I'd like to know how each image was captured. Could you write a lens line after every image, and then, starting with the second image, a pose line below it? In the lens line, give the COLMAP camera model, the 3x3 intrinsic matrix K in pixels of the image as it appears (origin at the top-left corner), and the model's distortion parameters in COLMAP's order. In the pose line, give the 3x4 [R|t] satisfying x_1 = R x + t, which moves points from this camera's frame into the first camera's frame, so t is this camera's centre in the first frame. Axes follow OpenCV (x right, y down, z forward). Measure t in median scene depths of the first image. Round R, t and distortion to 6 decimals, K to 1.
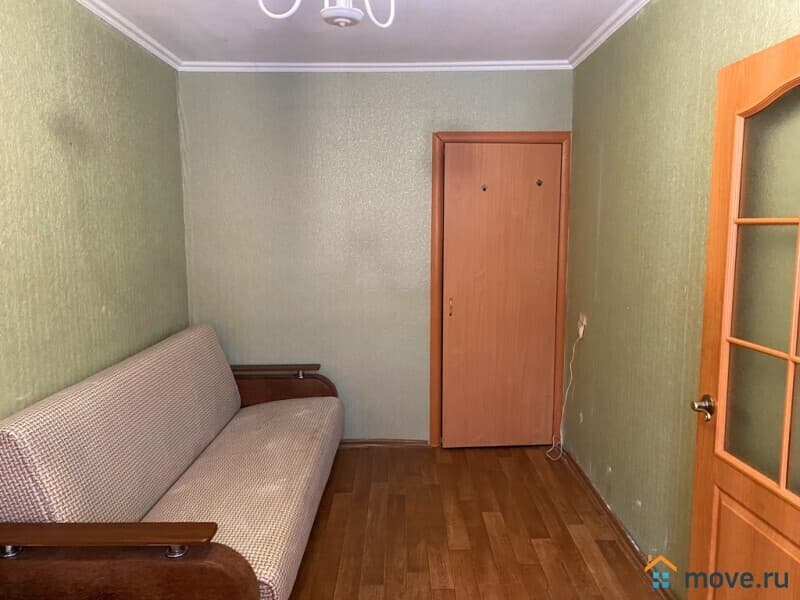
lens RADIAL K [[605.7, 0, 400.3], [0, 605.7, 287.7], [0, 0, 1]] dist [0.010377, 0.003480]
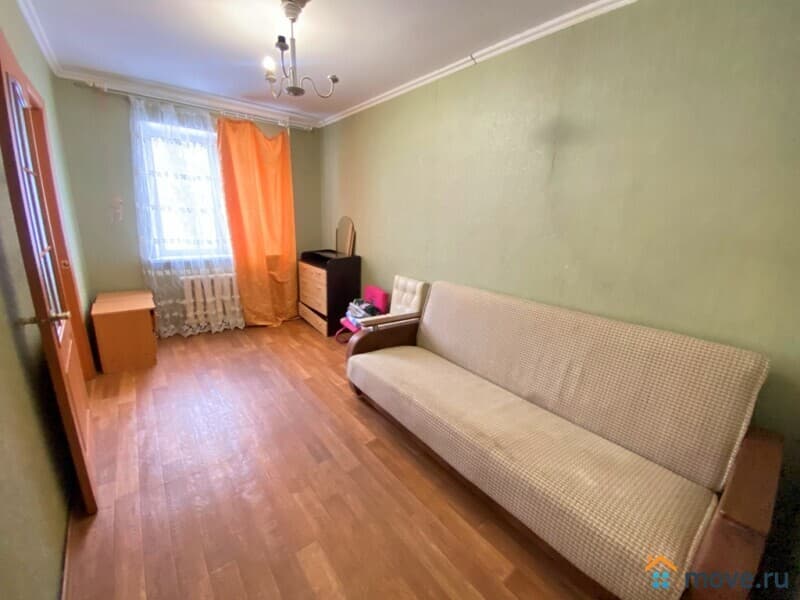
lens RADIAL K [[322.8, 0, 400.0], [0, 322.8, 300.0], [0, 0, 1]] dist [0.024949, -0.023353]
pose [[-0.777843, 0.122027, -0.616498, 0.195276], [-0.107836, 0.940504, 0.322217, -0.074140], [0.619138, 0.317115, -0.718406, 1.052930]]
